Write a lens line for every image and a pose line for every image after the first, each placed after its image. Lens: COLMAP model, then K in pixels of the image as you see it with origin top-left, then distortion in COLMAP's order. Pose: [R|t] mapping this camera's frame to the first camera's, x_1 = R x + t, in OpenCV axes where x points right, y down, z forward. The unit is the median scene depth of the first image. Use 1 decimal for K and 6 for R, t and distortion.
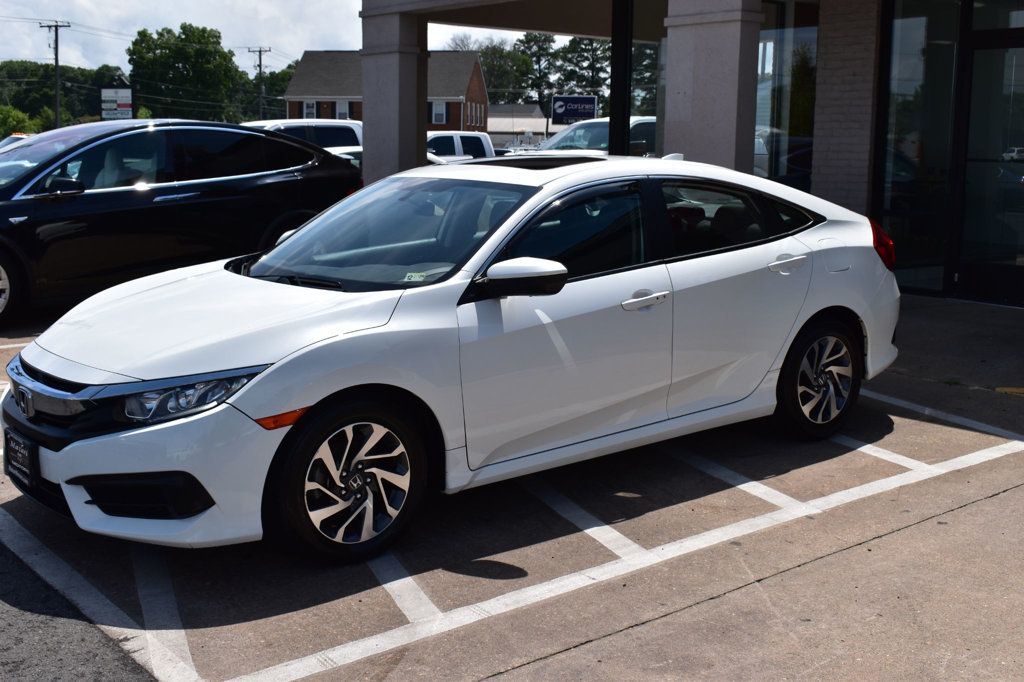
lens RADIAL K [[1226.0, 0, 512.0], [0, 1226.0, 341.0], [0, 0, 1]] dist [-0.059514, -0.011669]
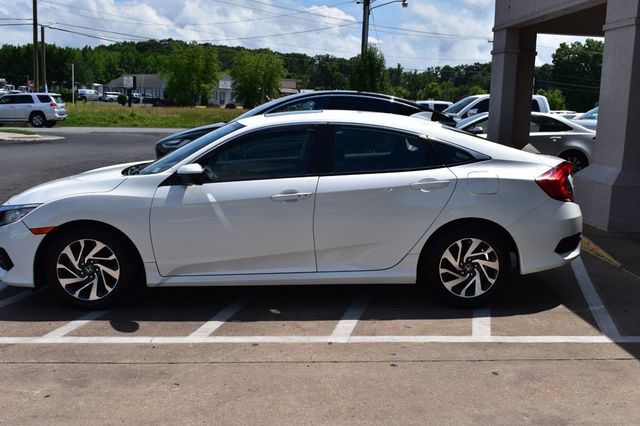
lens RADIAL K [[728.0, 0, 320.0], [0, 728.0, 213.0], [0, 0, 1]] dist [-0.055410, -0.004761]
pose [[0.806538, 0.103676, -0.582020, 0.823689], [-0.115362, 0.993177, 0.017052, -0.037071], [0.579817, 0.053390, 0.812996, 0.256420]]
